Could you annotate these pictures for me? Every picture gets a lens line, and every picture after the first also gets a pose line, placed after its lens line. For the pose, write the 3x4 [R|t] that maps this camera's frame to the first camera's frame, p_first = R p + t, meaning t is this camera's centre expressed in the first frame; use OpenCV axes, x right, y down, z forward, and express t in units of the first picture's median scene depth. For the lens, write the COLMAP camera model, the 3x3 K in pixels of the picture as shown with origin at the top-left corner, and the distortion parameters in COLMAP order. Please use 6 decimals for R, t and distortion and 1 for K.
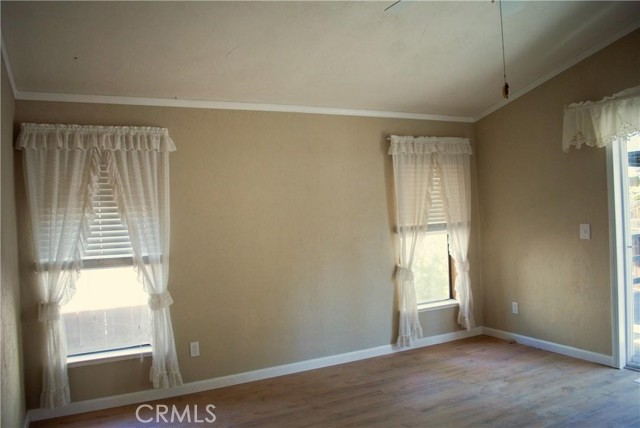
lens RADIAL K [[505.6, 0, 319.8], [0, 505.6, 212.3], [0, 0, 1]] dist [-0.078173, 0.008369]
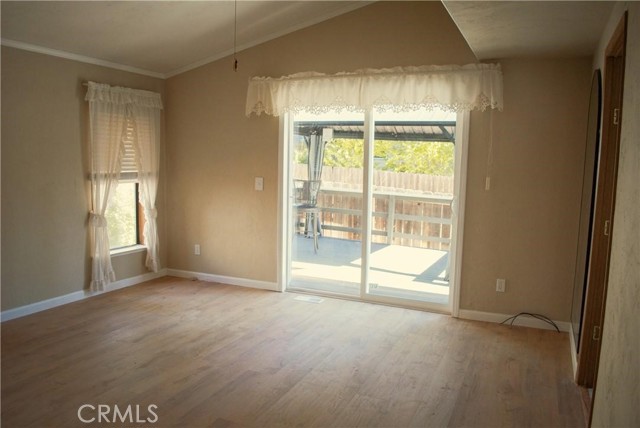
lens RADIAL K [[505.6, 0, 318.9], [0, 505.6, 213.8], [0, 0, 1]] dist [-0.078173, 0.008369]
pose [[0.780544, -0.006314, 0.625069, -0.113884], [-0.054787, 0.995410, 0.078469, 0.005322], [-0.622696, -0.095494, 0.776615, -0.059915]]
